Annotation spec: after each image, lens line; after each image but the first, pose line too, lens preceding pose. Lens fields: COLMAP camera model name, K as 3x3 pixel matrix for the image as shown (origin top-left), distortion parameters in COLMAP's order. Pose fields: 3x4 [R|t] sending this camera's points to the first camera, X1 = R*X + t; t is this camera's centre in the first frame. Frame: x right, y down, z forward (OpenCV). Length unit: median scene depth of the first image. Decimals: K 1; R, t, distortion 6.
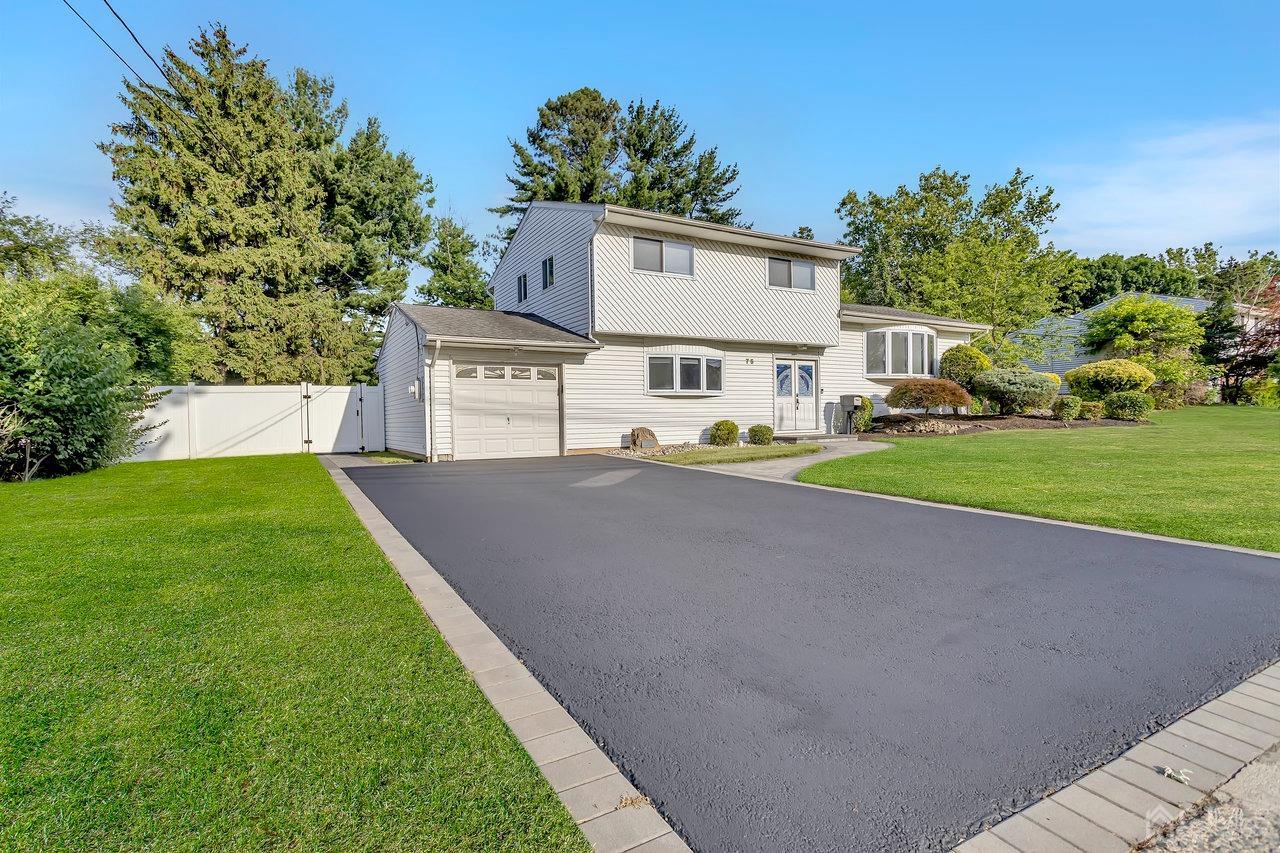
lens RADIAL K [[612.0, 0, 640.0], [0, 612.0, 426.5], [0, 0, 1]] dist [0.002319, 0.000918]
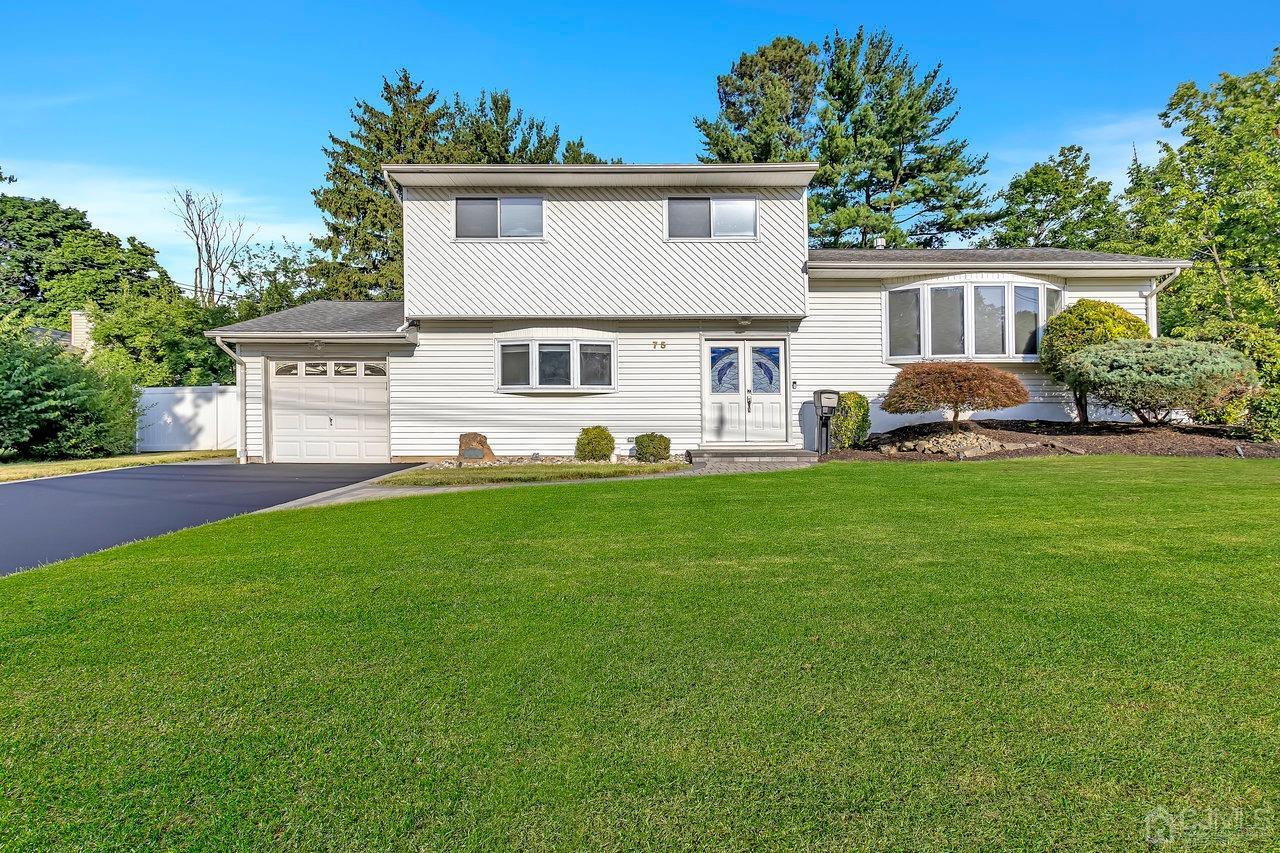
lens RADIAL K [[651.8, 0, 639.9], [0, 651.8, 409.3], [0, 0, 1]] dist [-0.006234, -0.001301]
pose [[0.868291, 0.008303, -0.495986, 0.543624], [-0.019565, 0.999655, -0.017517, -0.016387], [0.495670, 0.024914, 0.868154, 0.322957]]
